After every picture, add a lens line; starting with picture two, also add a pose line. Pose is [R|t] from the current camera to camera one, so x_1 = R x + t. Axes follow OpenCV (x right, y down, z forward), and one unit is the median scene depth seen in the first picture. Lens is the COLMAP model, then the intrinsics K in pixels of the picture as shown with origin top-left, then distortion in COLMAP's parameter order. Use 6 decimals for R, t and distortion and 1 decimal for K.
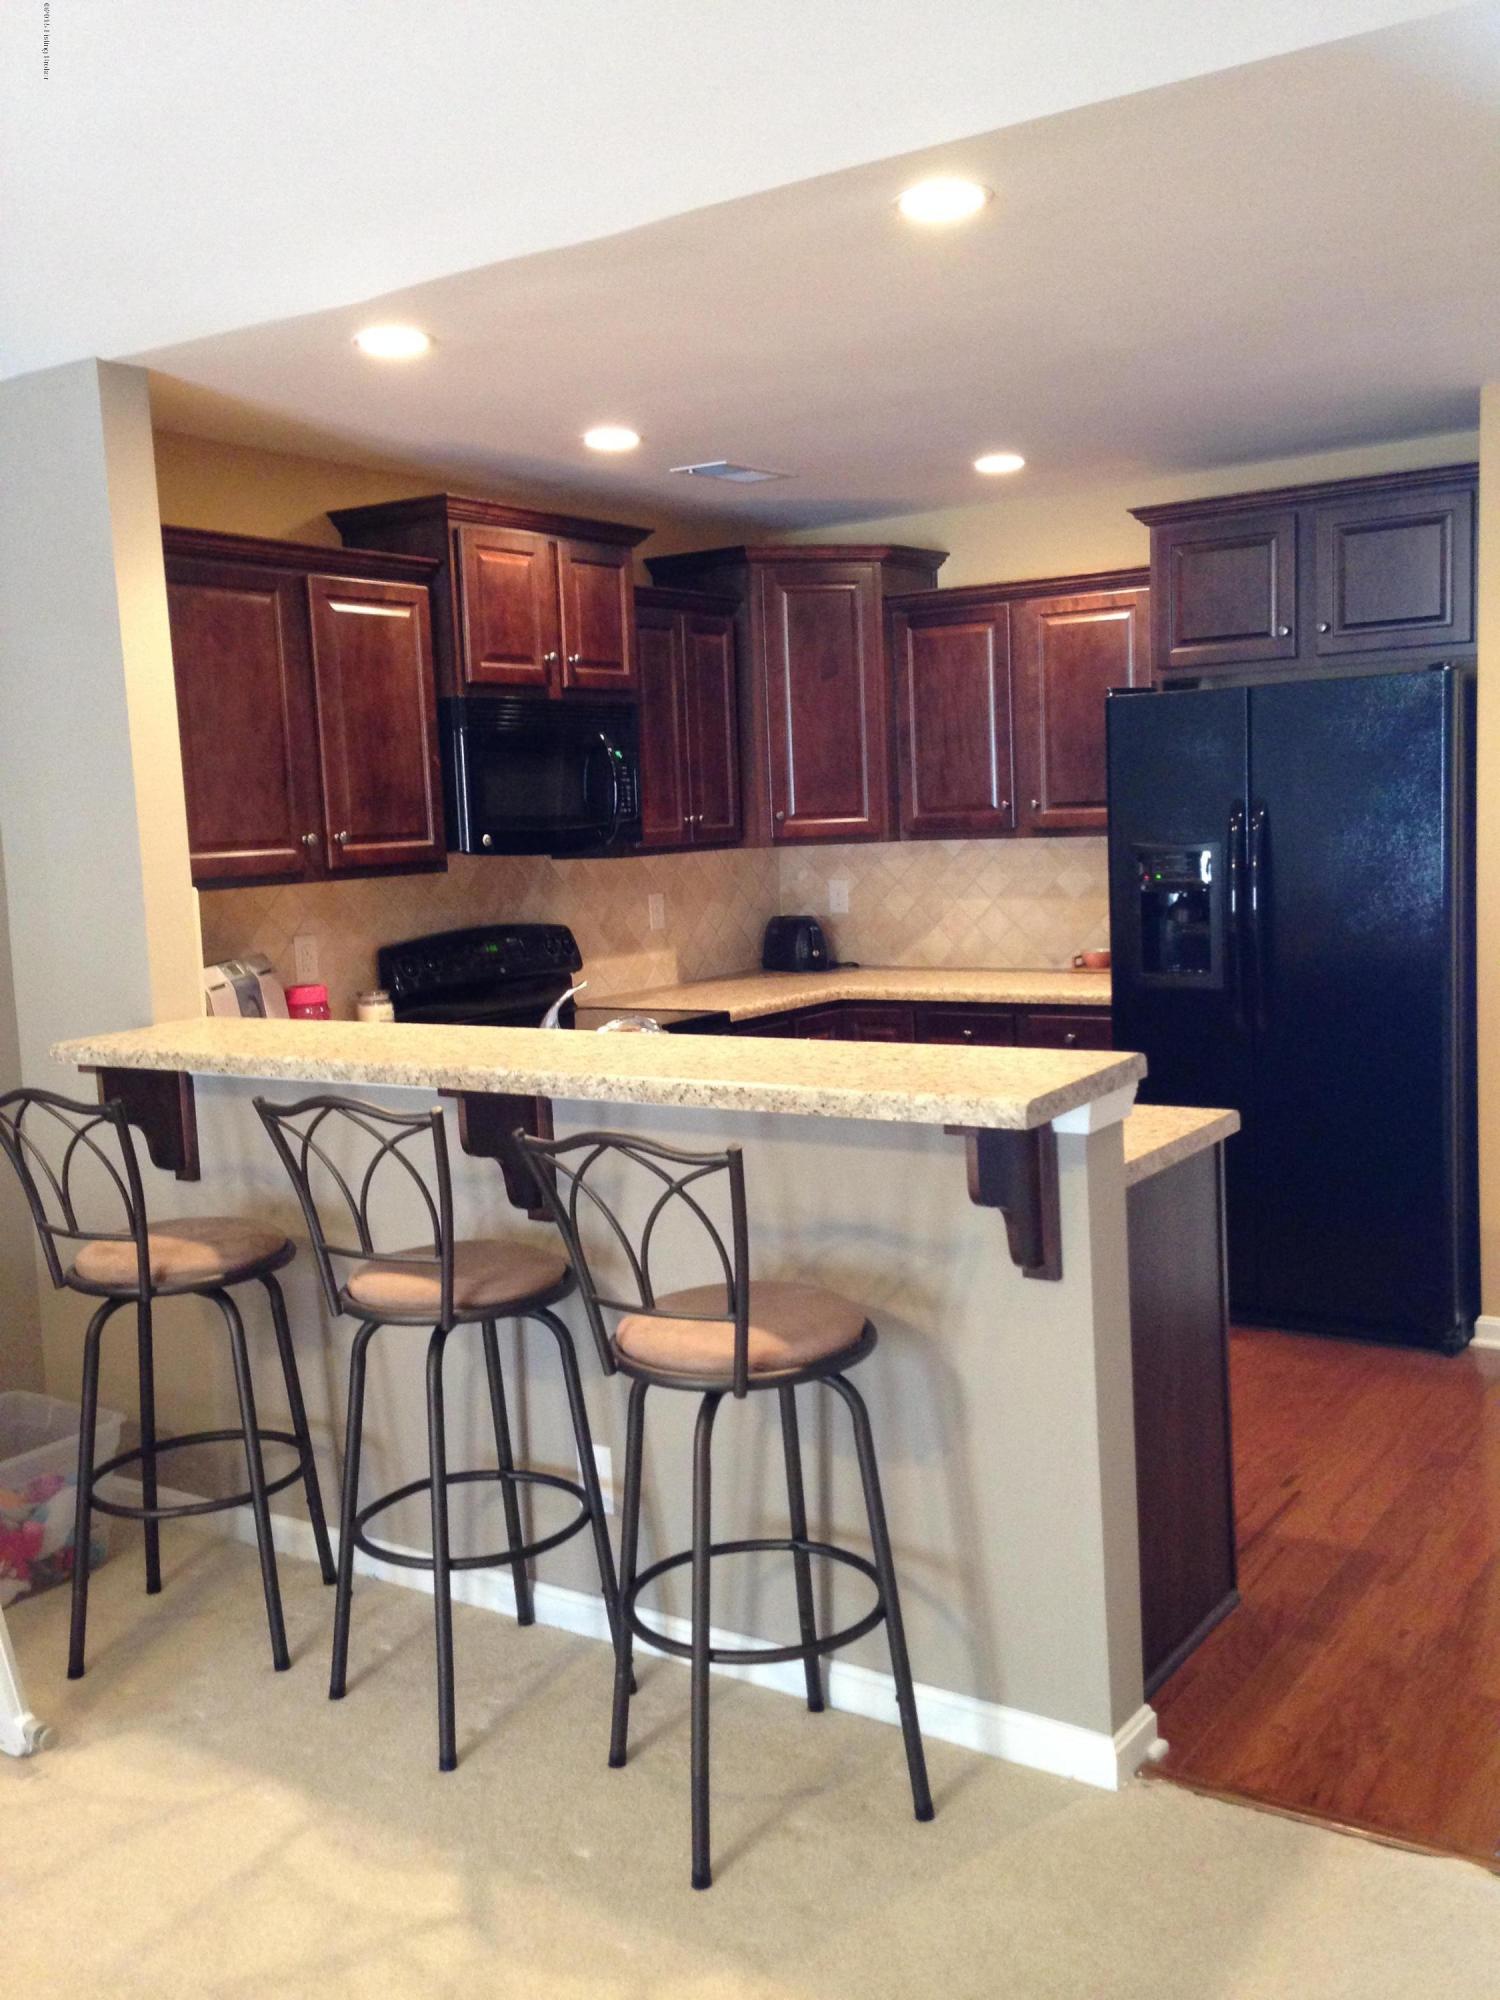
lens RADIAL K [[1894.1, 0, 750.0], [0, 1894.1, 1000.0], [0, 0, 1]] dist [0.127438, -0.219244]
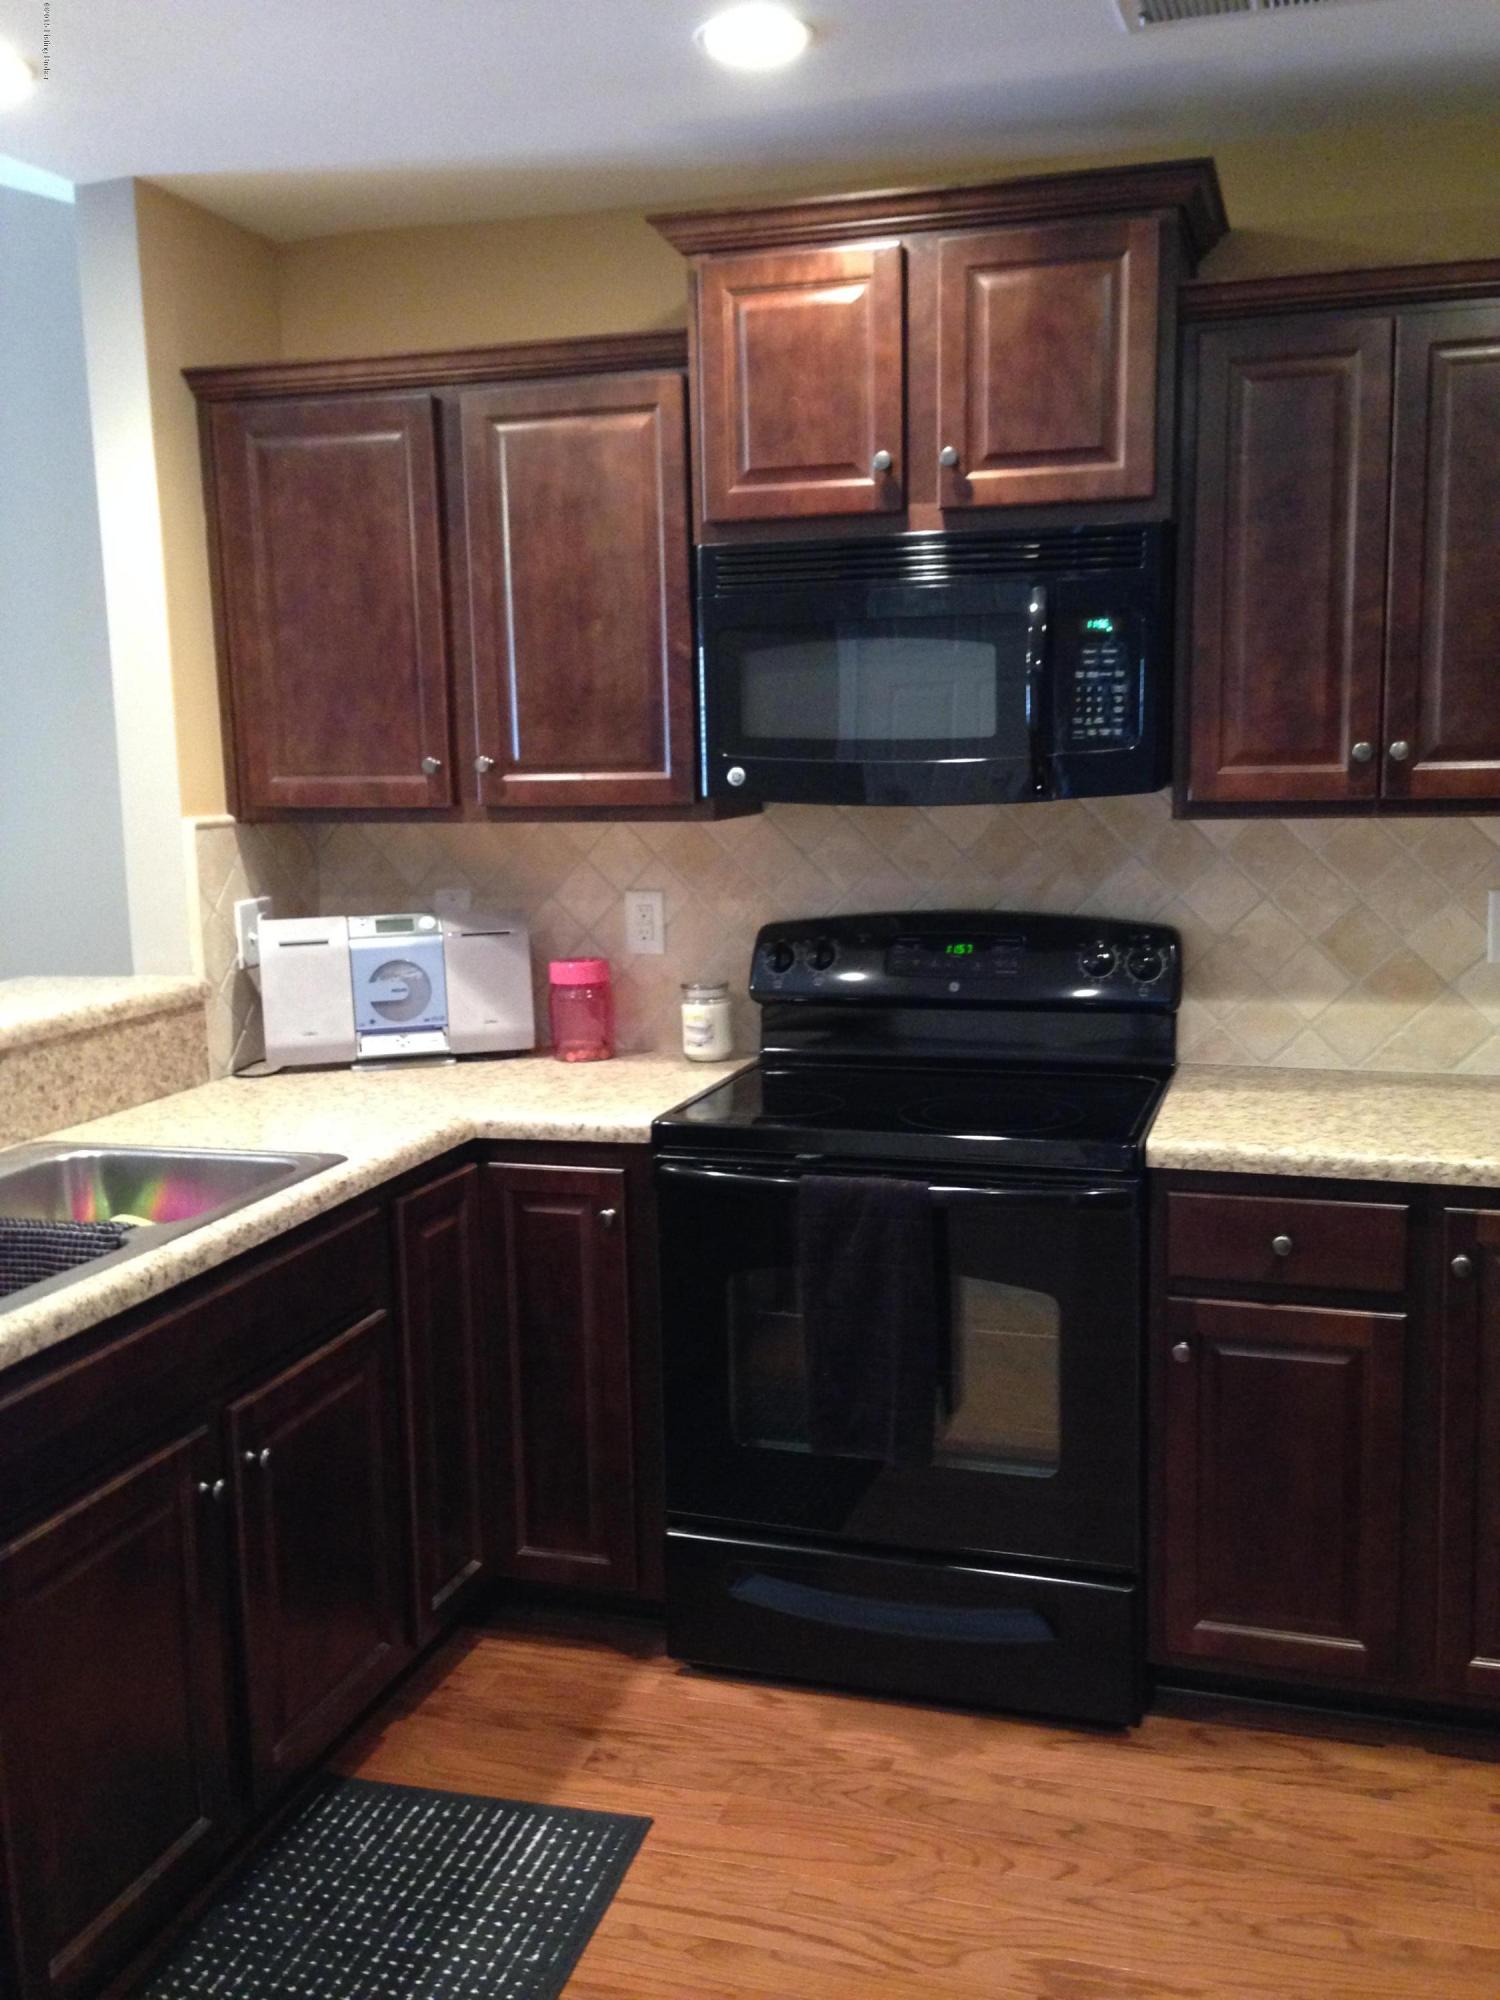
lens RADIAL K [[1894.1, 0, 750.0], [0, 1894.1, 1000.0], [0, 0, 1]] dist [0.127438, -0.219244]
pose [[0.258598, 0.176287, -0.949763, 0.477798], [-0.090567, 0.983301, 0.157853, -0.111736], [0.961730, 0.045197, 0.270245, 0.845529]]
